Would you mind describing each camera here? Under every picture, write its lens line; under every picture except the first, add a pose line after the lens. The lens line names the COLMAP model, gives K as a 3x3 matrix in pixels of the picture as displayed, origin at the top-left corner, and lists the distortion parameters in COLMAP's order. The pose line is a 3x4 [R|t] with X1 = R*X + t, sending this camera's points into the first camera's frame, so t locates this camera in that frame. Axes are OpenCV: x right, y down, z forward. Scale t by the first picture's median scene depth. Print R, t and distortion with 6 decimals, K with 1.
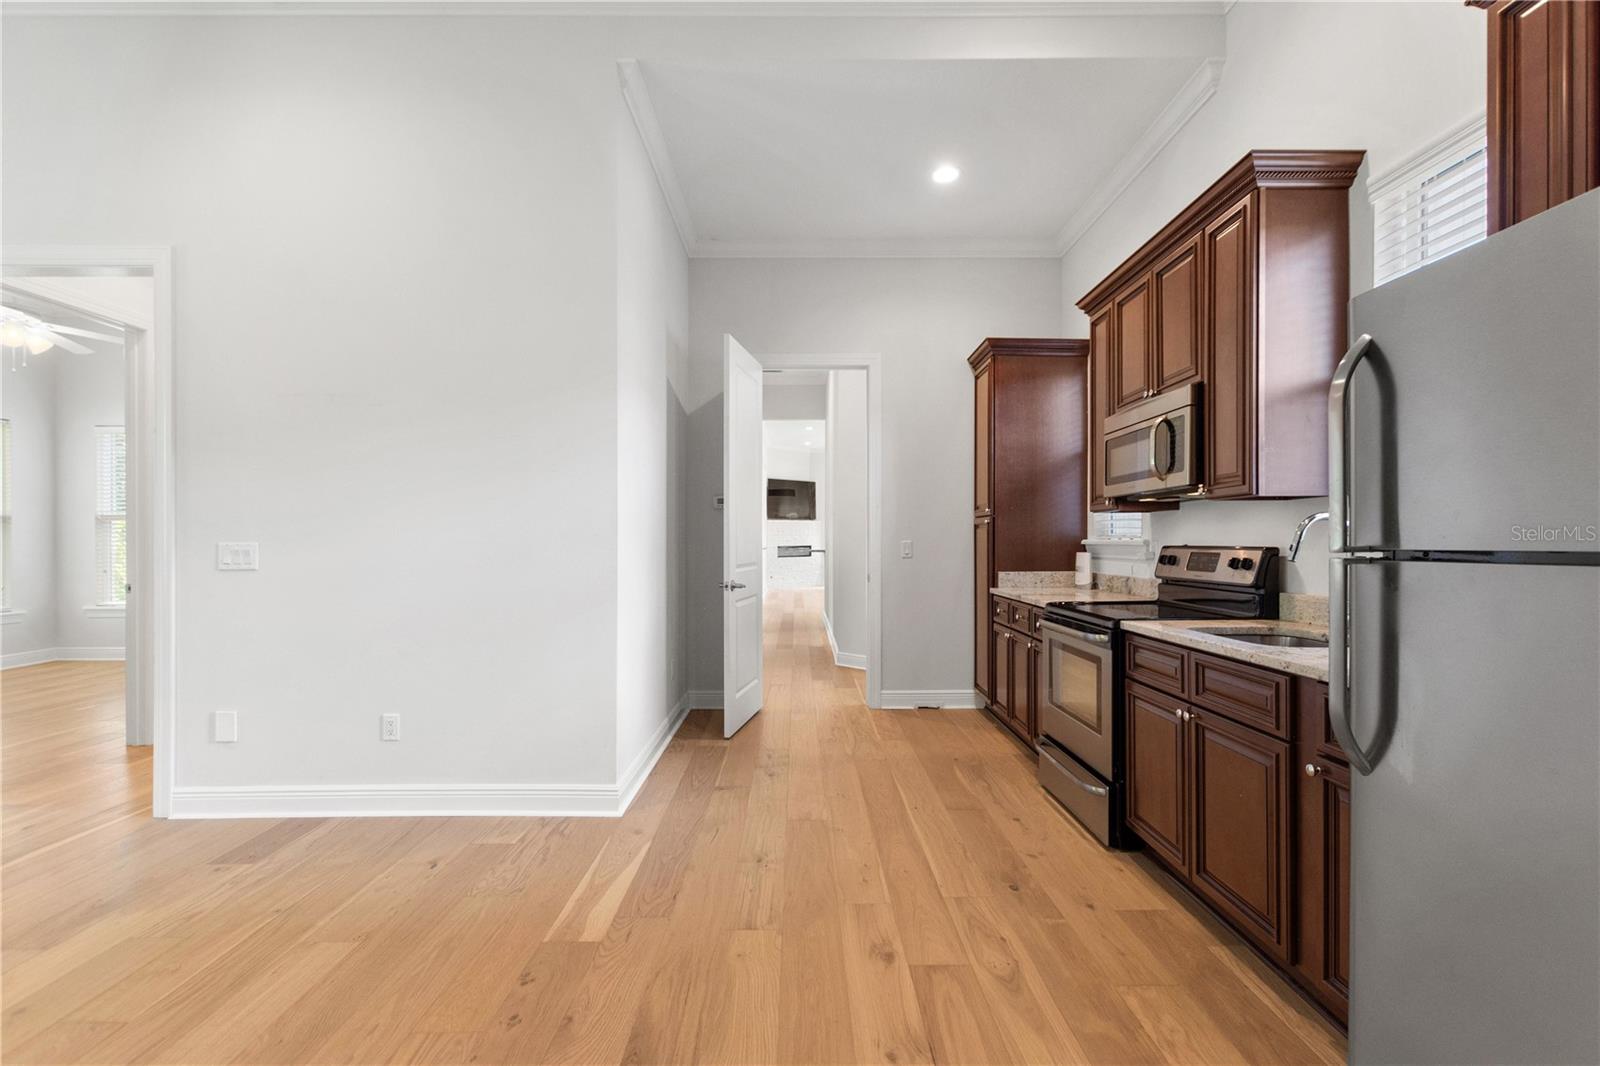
lens RADIAL K [[706.8, 0, 801.6], [0, 706.8, 535.5], [0, 0, 1]] dist [0.002739, 0.000285]
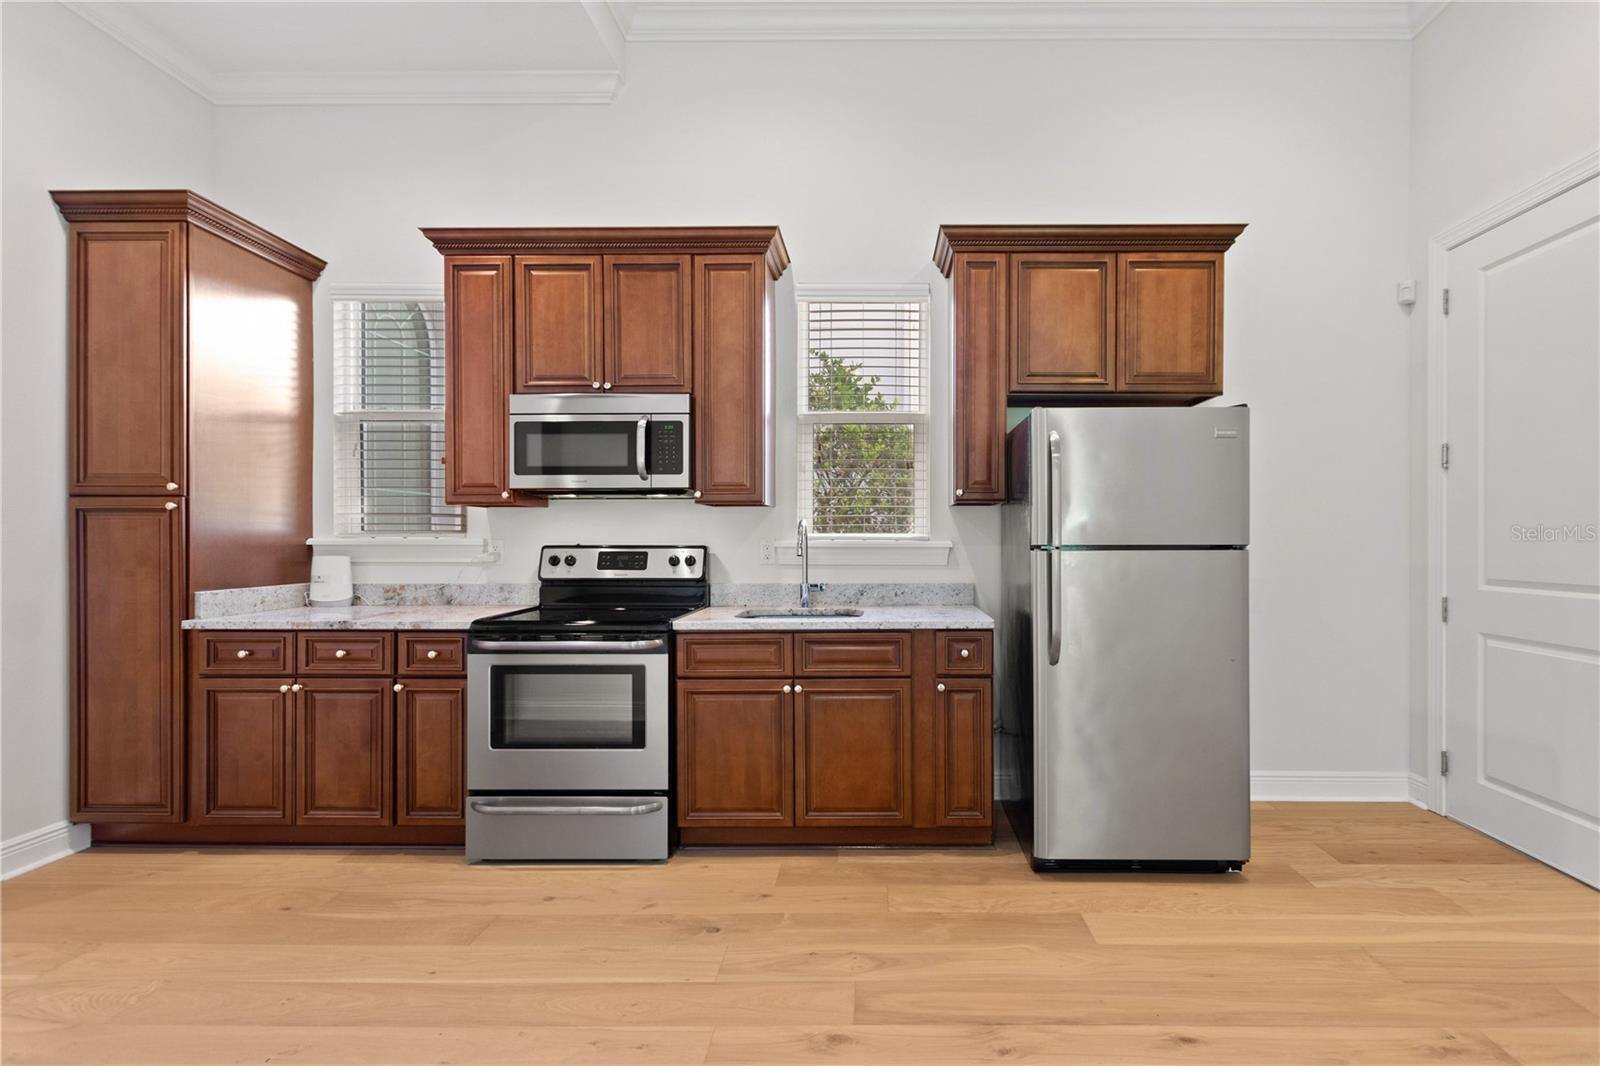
lens RADIAL K [[721.7, 0, 880.4], [0, 721.7, 538.7], [0, 0, 1]] dist [0.001937, 0.000033]
pose [[-0.001068, 0.003236, 0.999994, -0.499679], [-0.009356, 0.999951, -0.003246, 0.005439], [-0.999956, -0.009359, -0.001038, 0.652219]]
